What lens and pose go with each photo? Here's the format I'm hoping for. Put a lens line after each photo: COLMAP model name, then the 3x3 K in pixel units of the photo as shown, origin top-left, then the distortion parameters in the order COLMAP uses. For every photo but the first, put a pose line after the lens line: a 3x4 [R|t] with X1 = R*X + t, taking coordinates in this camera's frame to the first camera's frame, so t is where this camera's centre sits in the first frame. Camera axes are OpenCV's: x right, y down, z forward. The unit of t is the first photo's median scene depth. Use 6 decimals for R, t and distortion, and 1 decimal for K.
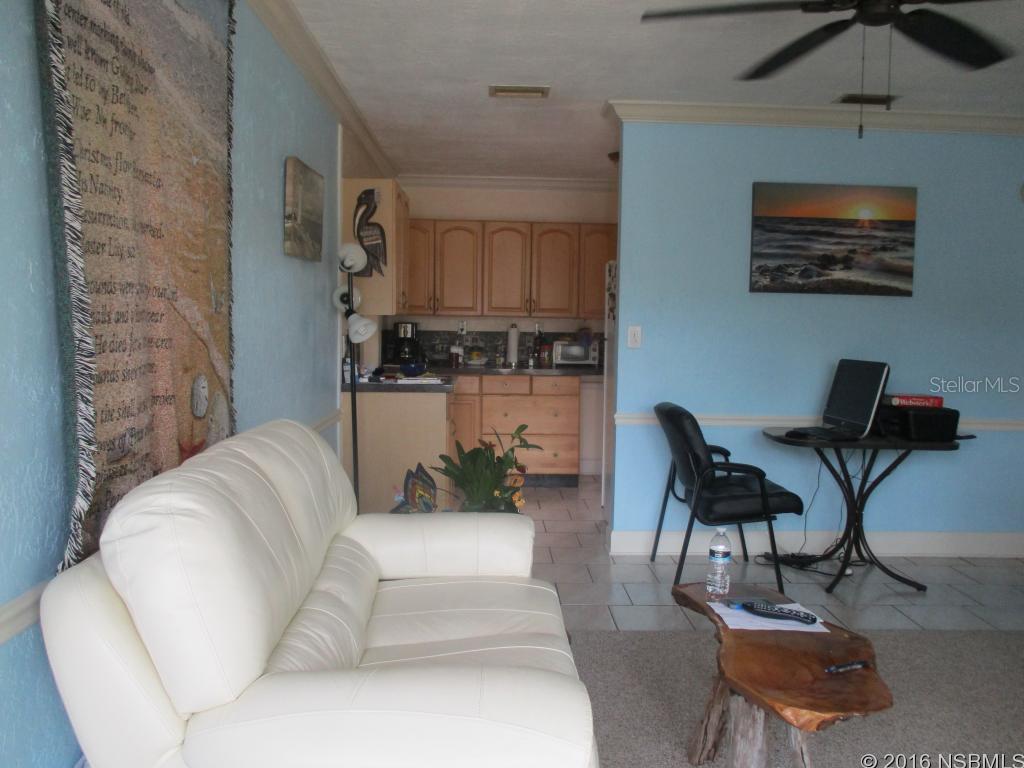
lens RADIAL K [[848.6, 0, 519.8], [0, 848.6, 364.6], [0, 0, 1]] dist [-0.045118, 0.024355]
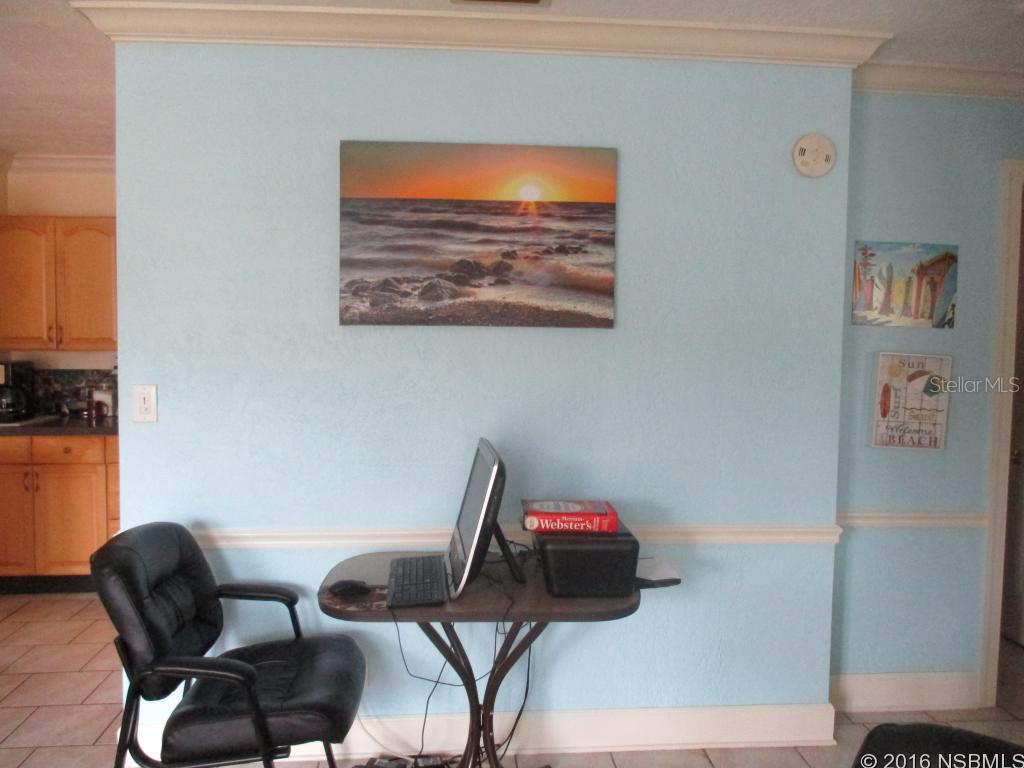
lens RADIAL K [[848.6, 0, 516.7], [0, 848.6, 378.6], [0, 0, 1]] dist [-0.045118, 0.024355]
pose [[0.998750, -0.012055, 0.048500, 0.370814], [0.011687, 0.999901, 0.007860, -0.051245], [-0.048589, -0.007283, 0.998792, 0.398283]]
